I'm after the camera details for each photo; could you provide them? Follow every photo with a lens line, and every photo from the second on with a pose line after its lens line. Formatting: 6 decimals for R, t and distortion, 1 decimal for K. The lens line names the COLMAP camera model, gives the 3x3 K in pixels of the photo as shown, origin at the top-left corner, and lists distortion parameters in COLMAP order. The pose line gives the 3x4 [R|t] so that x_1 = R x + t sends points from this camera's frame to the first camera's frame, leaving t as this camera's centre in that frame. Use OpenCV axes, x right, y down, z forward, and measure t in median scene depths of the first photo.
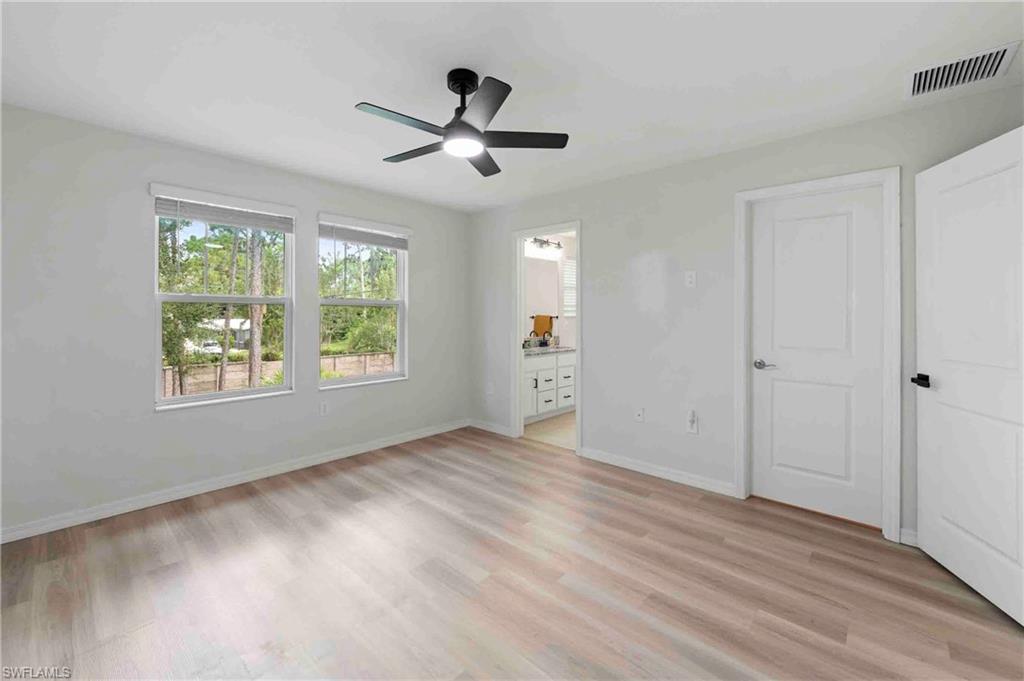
lens RADIAL K [[422.8, 0, 511.0], [0, 422.8, 315.5], [0, 0, 1]] dist [-0.001885, 0.000110]
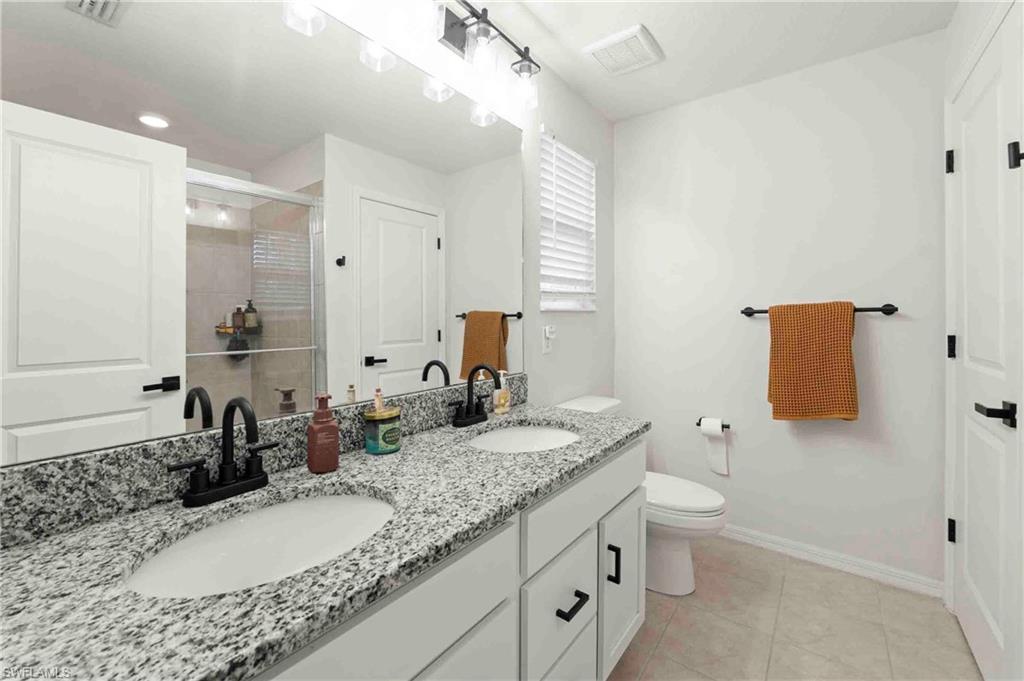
lens RADIAL K [[433.7, 0, 526.3], [0, 433.7, 321.0], [0, 0, 1]] dist [0.000644, 0.000120]
pose [[0.991865, -0.007000, 0.127102, 0.158677], [0.006406, 0.999967, 0.005083, 0.019390], [-0.127134, -0.004227, 0.991877, 1.471753]]
